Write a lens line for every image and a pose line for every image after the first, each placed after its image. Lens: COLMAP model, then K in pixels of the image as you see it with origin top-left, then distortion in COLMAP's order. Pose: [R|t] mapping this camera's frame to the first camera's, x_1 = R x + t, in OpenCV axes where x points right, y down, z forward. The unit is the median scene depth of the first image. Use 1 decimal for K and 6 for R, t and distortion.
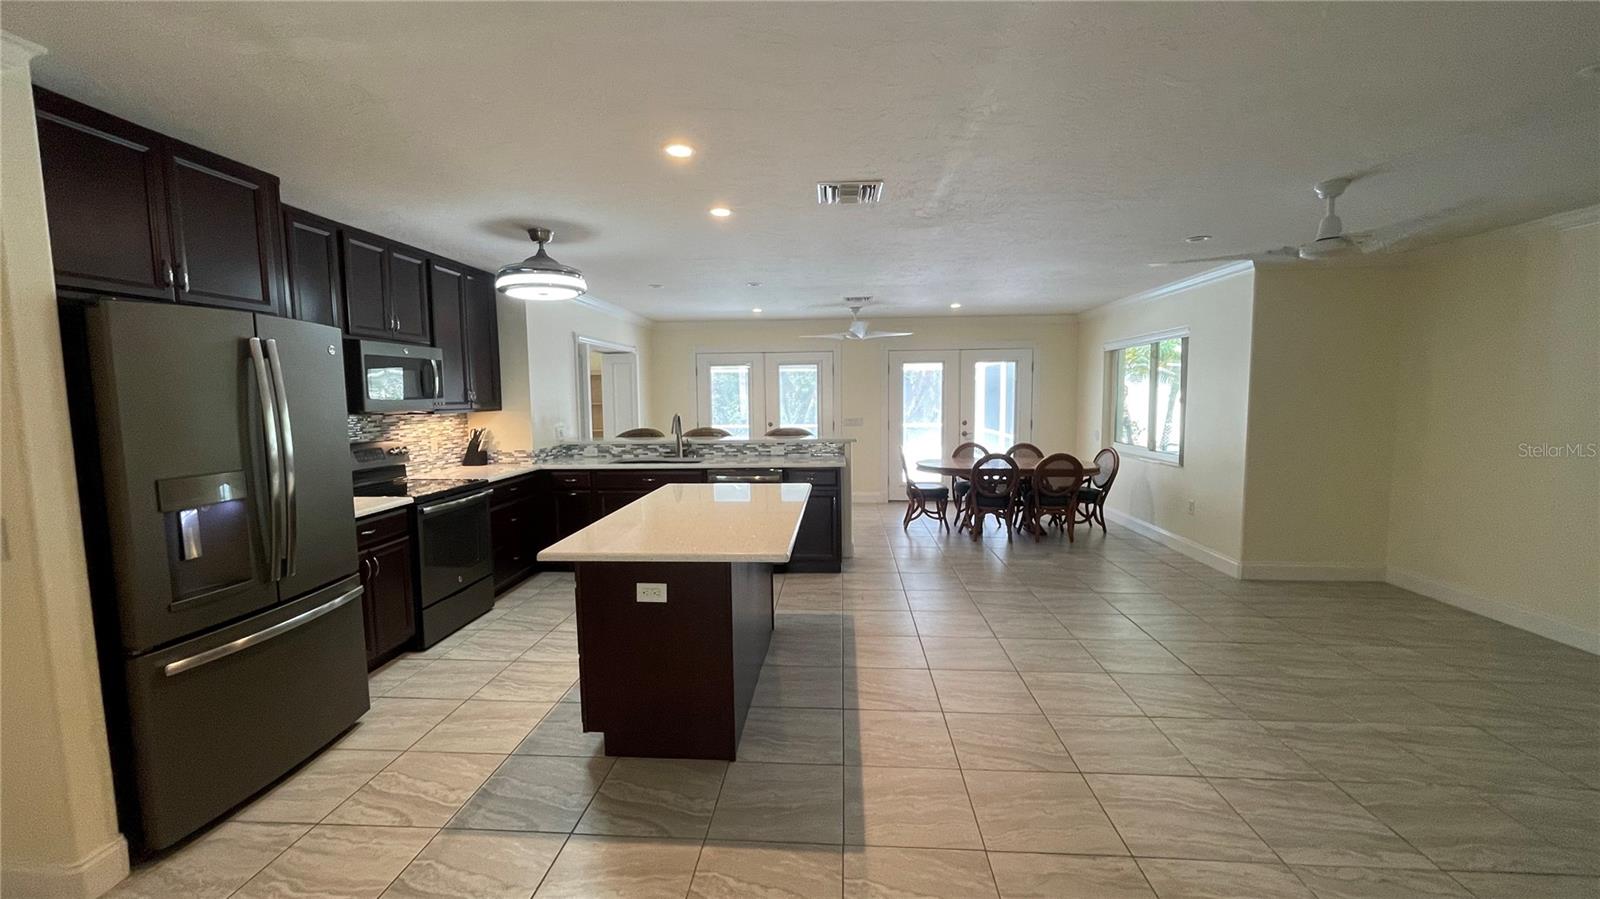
lens RADIAL K [[644.7, 0, 796.1], [0, 644.7, 451.9], [0, 0, 1]] dist [-0.001468, 0.000555]
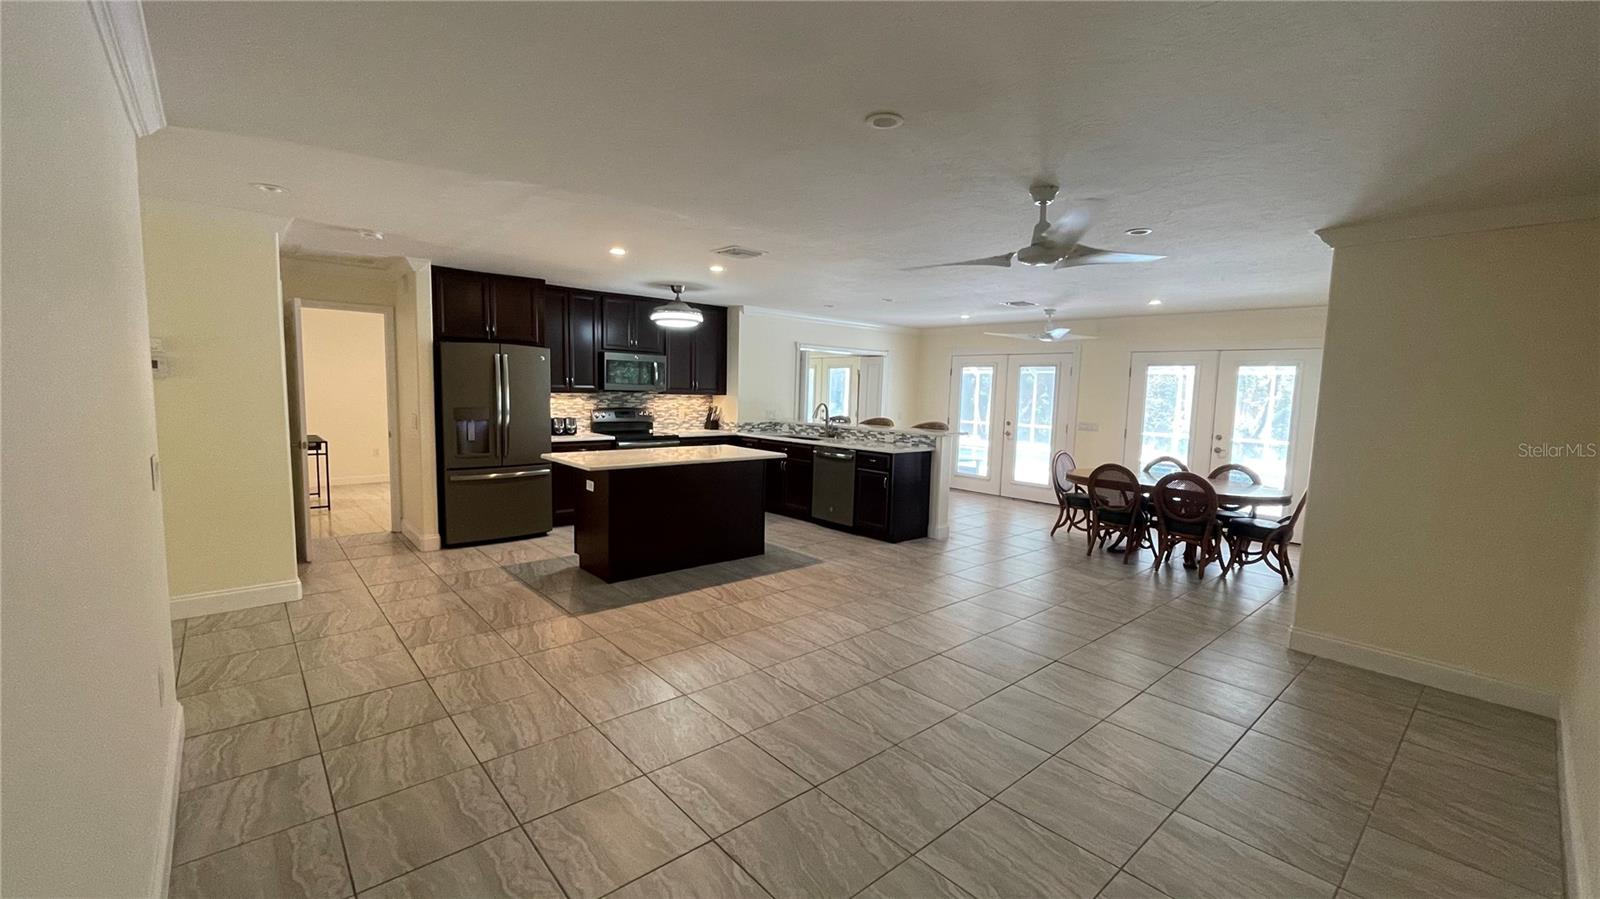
lens RADIAL K [[644.7, 0, 796.1], [0, 644.7, 451.9], [0, 0, 1]] dist [-0.001468, 0.000555]
pose [[0.712613, 0.098235, -0.694646, 0.739564], [-0.099823, 0.994272, 0.038201, -0.005517], [0.694419, 0.042119, 0.718337, 0.024838]]
